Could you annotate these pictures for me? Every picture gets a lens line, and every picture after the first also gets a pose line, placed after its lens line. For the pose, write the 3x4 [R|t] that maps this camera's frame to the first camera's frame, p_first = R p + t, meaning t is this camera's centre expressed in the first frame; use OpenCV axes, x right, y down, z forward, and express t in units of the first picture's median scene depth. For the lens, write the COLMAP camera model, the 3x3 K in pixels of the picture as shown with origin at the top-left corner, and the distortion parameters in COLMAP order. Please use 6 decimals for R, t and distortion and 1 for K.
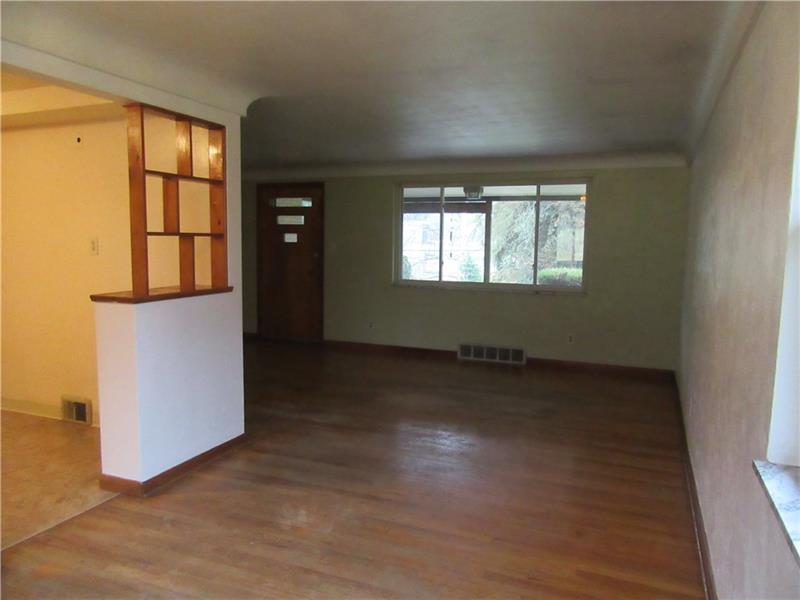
lens RADIAL K [[593.8, 0, 400.0], [0, 593.8, 300.0], [0, 0, 1]] dist [-0.003846, -0.001082]
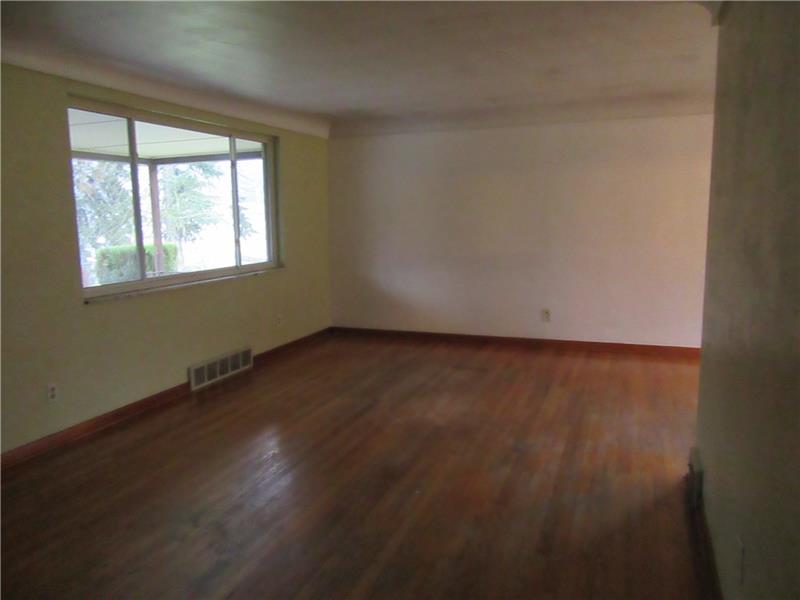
lens RADIAL K [[593.8, 0, 400.0], [0, 593.8, 300.0], [0, 0, 1]] dist [-0.003846, -0.001082]
pose [[-0.013730, -0.163206, 0.986497, -0.550493], [0.119302, 0.979275, 0.163671, -0.083139], [-0.992763, 0.119938, 0.006026, 0.768020]]
